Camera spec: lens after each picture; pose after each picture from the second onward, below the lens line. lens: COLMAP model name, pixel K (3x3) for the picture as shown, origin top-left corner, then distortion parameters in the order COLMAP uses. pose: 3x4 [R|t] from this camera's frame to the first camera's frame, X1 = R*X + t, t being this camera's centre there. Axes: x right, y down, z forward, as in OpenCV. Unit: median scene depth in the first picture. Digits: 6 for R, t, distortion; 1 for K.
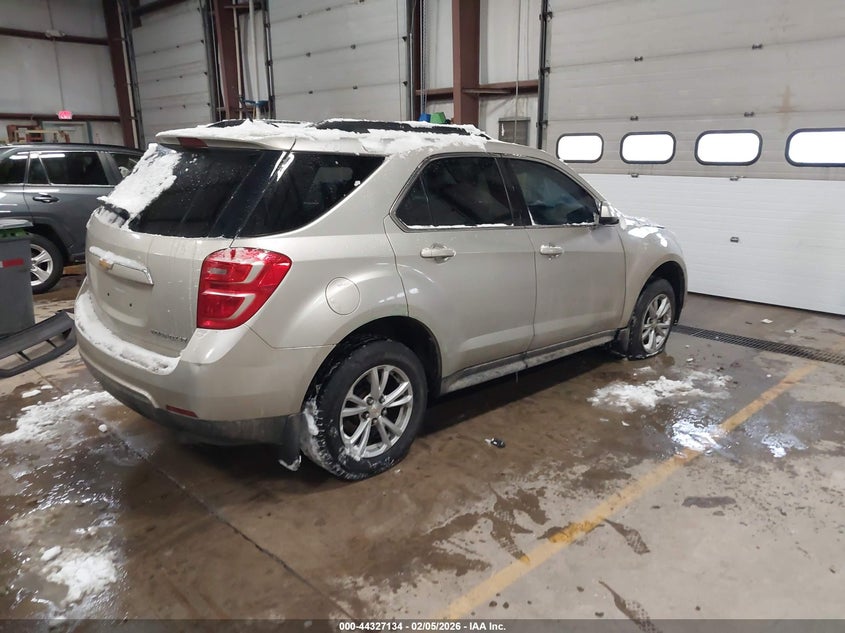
lens RADIAL K [[642.9, 0, 422.5], [0, 642.9, 316.5], [0, 0, 1]] dist [0.009378, 0.003592]
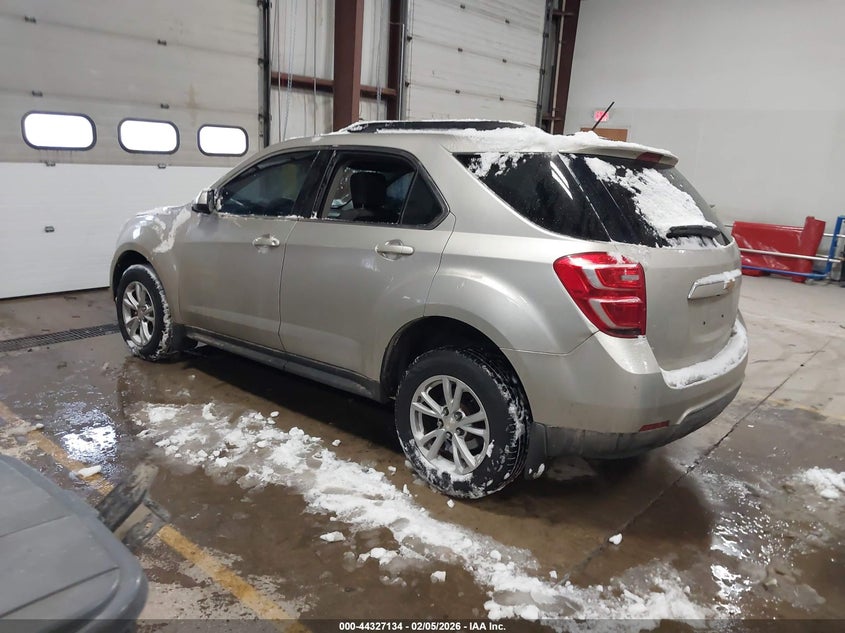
lens RADIAL K [[665.5, 0, 422.5], [0, 665.5, 316.5], [0, 0, 1]] dist [0.008459, -0.001272]
pose [[-0.073845, -0.242562, 0.967321, -0.700150], [0.198322, 0.947024, 0.252612, -0.186268], [-0.977351, 0.210496, -0.021827, 0.712651]]
